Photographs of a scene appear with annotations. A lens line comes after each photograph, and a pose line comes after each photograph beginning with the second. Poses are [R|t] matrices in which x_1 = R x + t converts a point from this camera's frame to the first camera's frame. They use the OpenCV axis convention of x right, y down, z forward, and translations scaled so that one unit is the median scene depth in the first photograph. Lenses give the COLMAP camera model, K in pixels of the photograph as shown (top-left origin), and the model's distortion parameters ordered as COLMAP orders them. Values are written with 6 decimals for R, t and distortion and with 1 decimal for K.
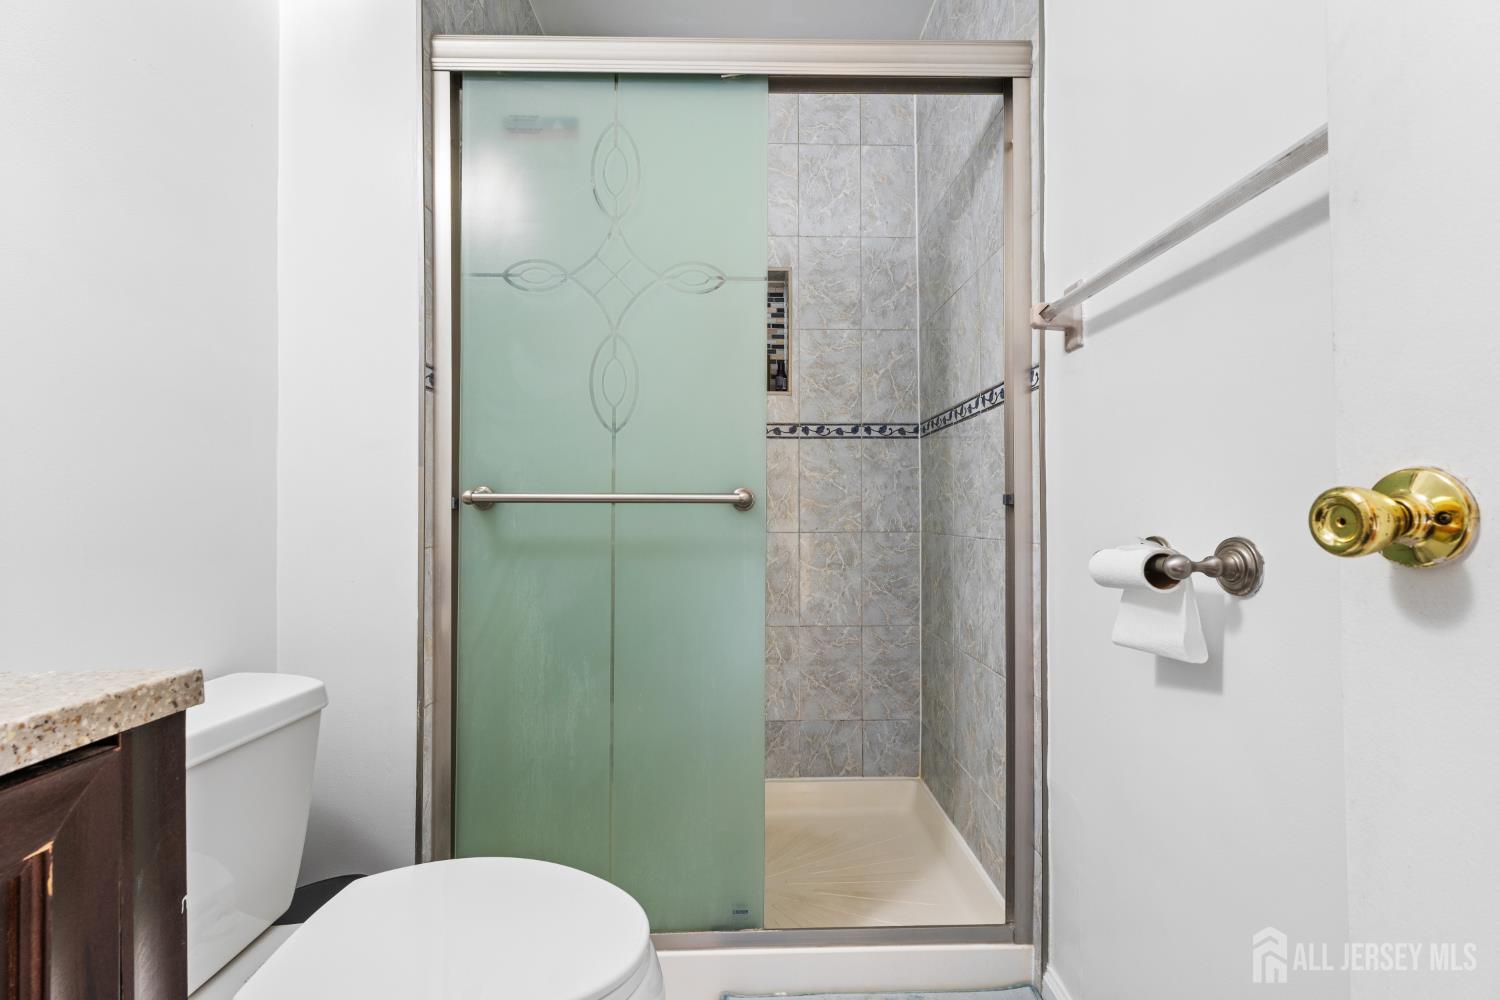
lens RADIAL K [[643.4, 0, 752.8], [0, 643.4, 506.7], [0, 0, 1]] dist [0.006798, -0.000241]
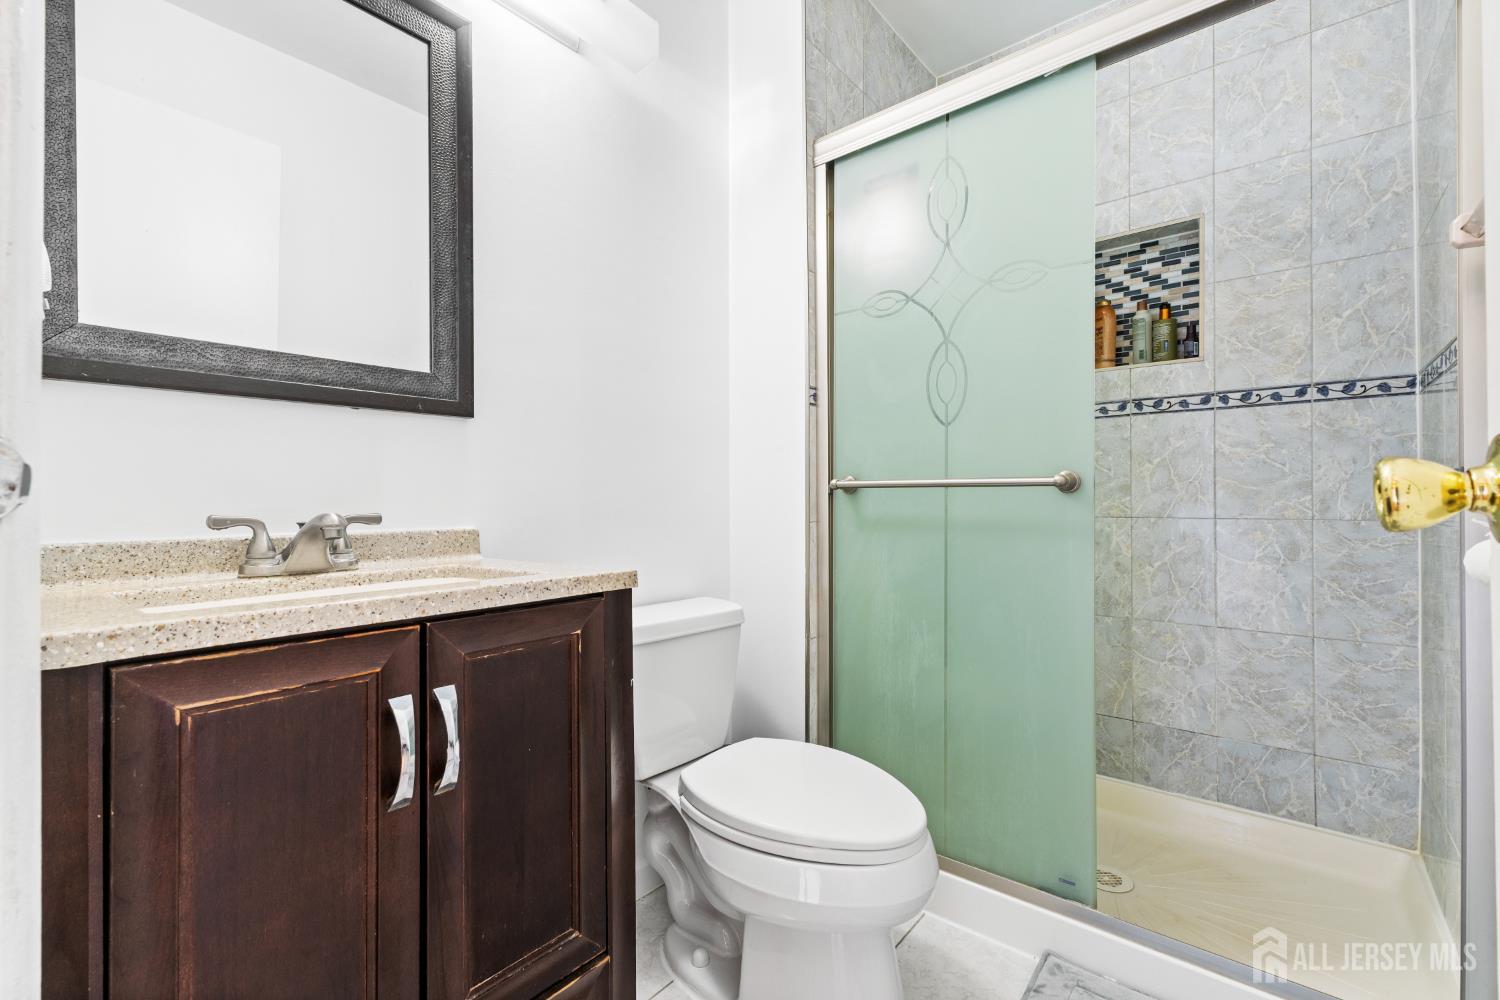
lens RADIAL K [[643.4, 0, 741.1], [0, 643.4, 499.7], [0, 0, 1]] dist [0.006798, -0.000241]
pose [[0.749174, -0.000412, -0.662373, 0.170280], [0.007420, 0.999942, 0.007771, 0.003271], [0.662332, -0.010737, 0.749134, -0.069620]]
